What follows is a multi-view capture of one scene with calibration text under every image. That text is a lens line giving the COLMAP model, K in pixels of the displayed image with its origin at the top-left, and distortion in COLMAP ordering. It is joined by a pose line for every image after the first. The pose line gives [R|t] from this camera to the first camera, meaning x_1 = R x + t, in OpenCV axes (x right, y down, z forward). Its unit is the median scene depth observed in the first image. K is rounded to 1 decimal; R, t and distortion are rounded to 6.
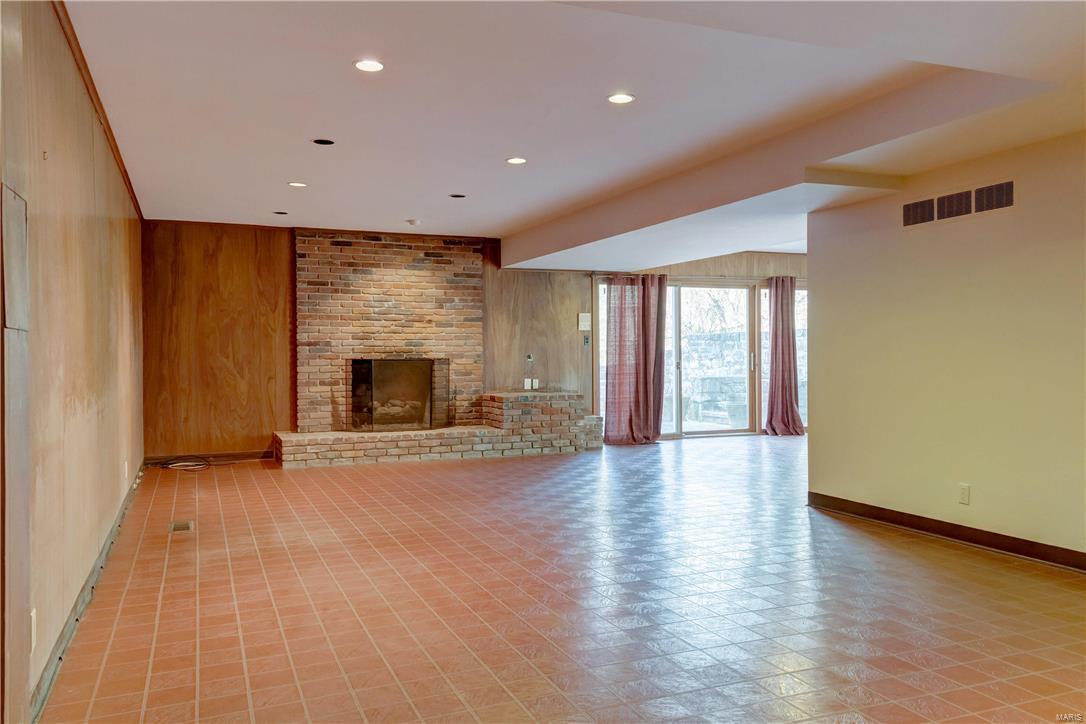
lens RADIAL K [[854.6, 0, 543.0], [0, 854.6, 362.0], [0, 0, 1]] dist [0.003100, 0.000128]
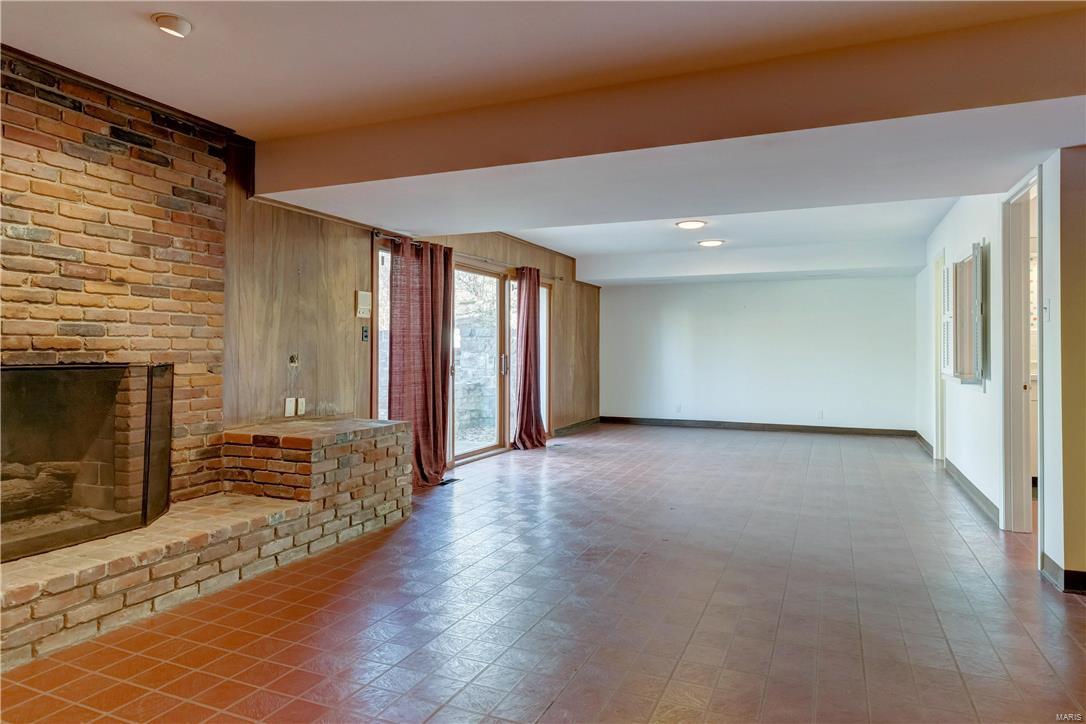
lens RADIAL K [[658.4, 0, 545.6], [0, 658.4, 344.6], [0, 0, 1]] dist [0.001380, -0.000327]
pose [[0.713177, 0.016813, 0.700783, -0.209122], [-0.001415, 0.999745, -0.022546, -0.006485], [-0.700983, 0.015088, 0.713019, 0.575788]]
